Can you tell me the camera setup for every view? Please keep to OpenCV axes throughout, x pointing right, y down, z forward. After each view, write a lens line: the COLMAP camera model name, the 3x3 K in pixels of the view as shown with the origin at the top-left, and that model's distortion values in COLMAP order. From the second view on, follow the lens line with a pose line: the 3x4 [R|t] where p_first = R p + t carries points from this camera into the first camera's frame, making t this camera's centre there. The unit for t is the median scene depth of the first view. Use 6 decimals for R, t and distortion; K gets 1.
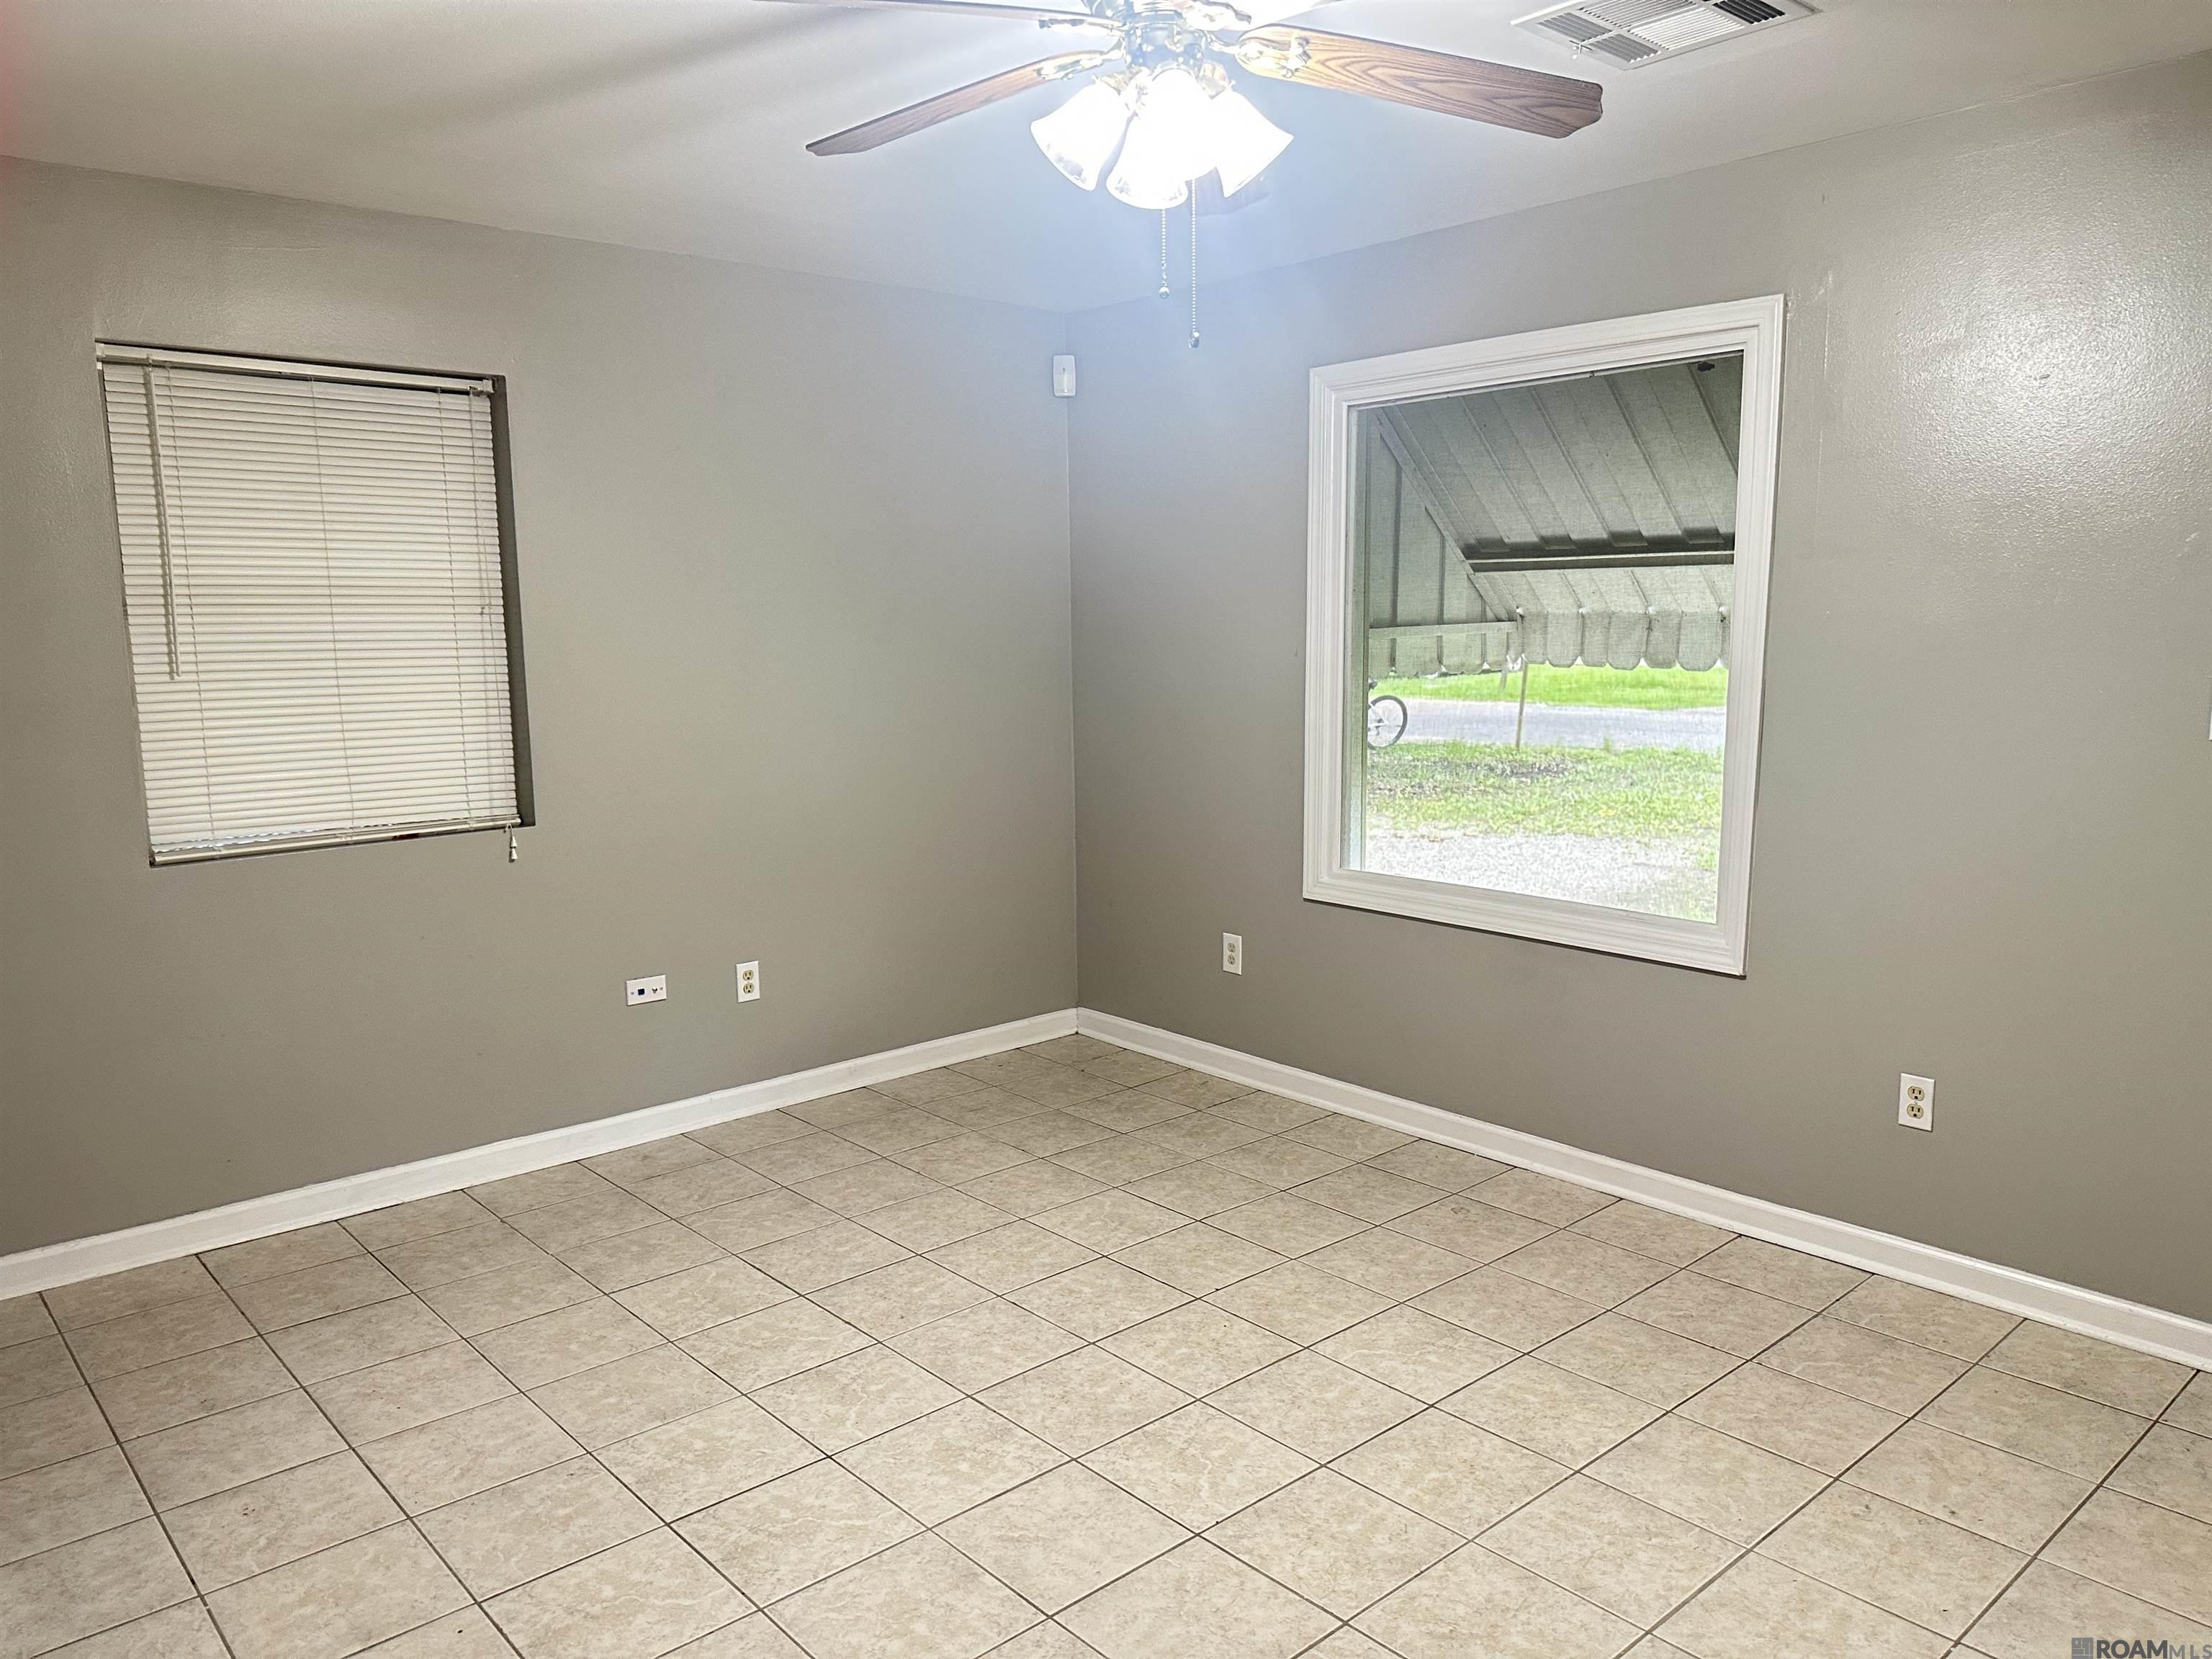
lens RADIAL K [[1569.9, 0, 1106.0], [0, 1569.9, 829.5], [0, 0, 1]] dist [0.110201, -0.134211]
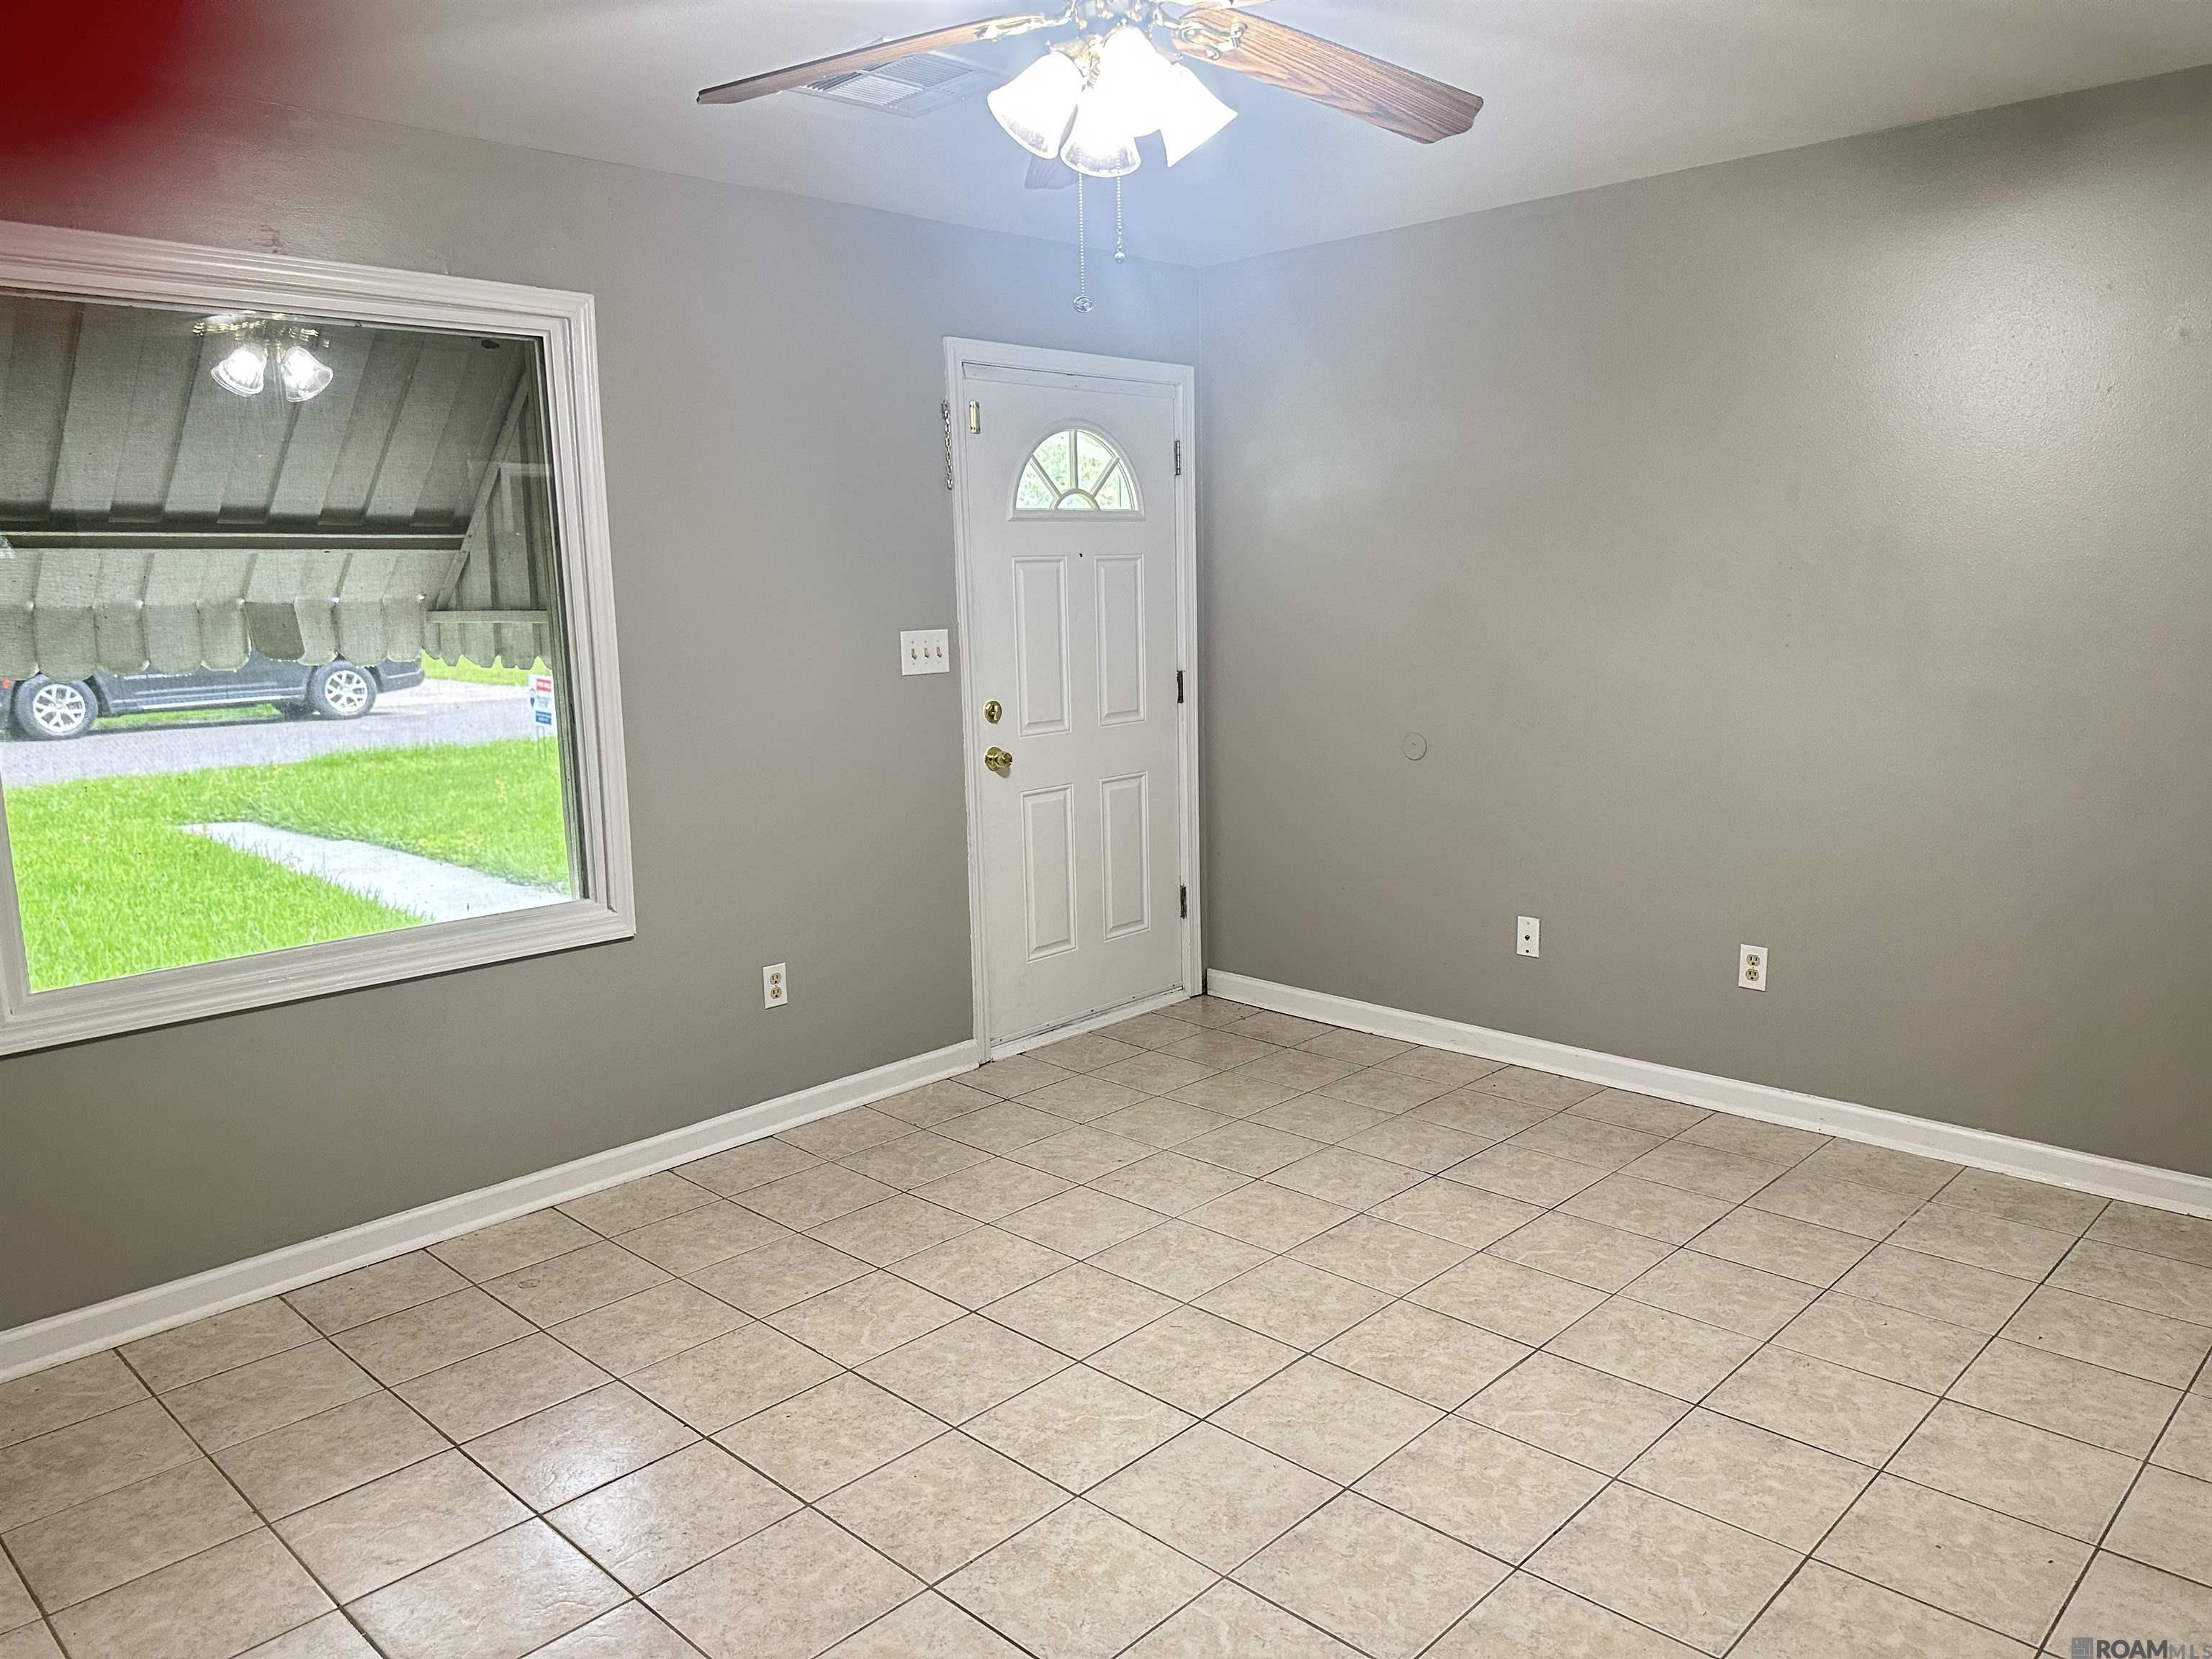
lens RADIAL K [[1569.9, 0, 1106.0], [0, 1569.9, 829.5], [0, 0, 1]] dist [0.110201, -0.134211]
pose [[-0.074737, -0.145360, 0.986552, -0.661068], [0.162662, 0.974291, 0.155876, -0.091828], [-0.983847, 0.172124, -0.049171, 0.727309]]
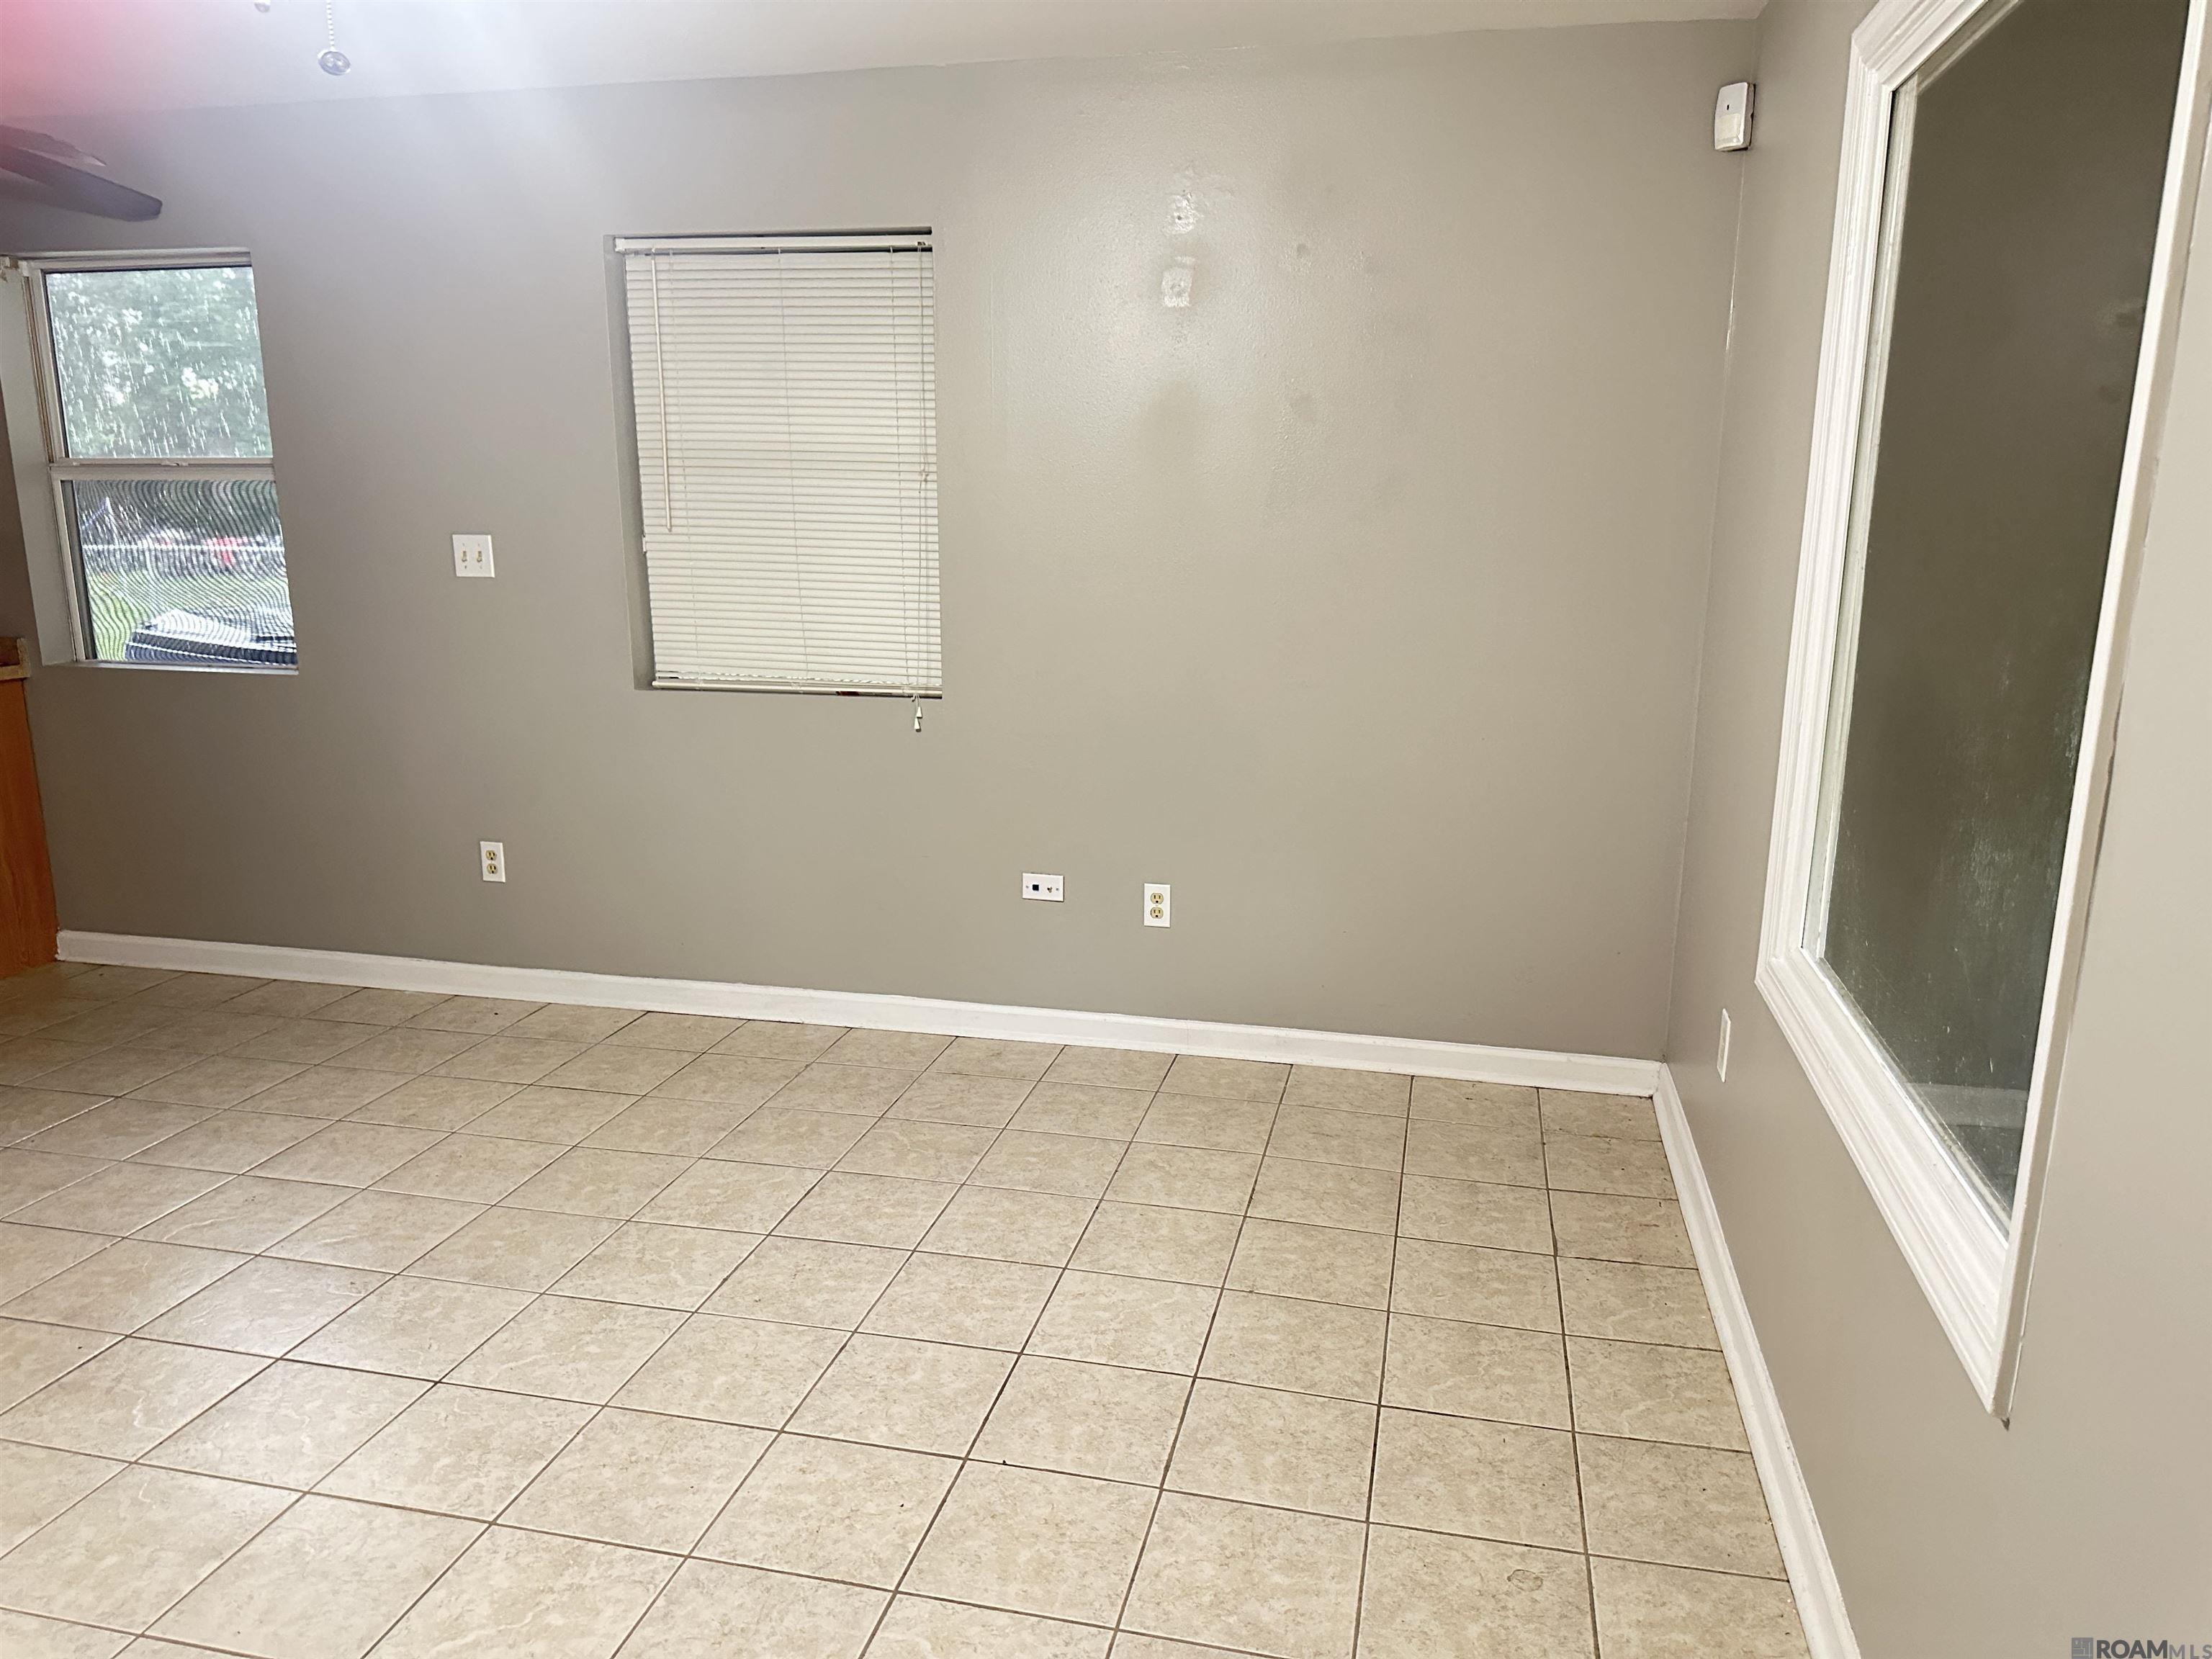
lens RADIAL K [[1561.8, 0, 1106.0], [0, 1561.8, 829.5], [0, 0, 1]] dist [0.229017, -0.463469]
pose [[0.572772, 0.187097, -0.798077, 0.568633], [-0.124605, 0.982162, 0.140825, -0.083242], [0.810189, 0.018783, 0.585868, 0.577035]]
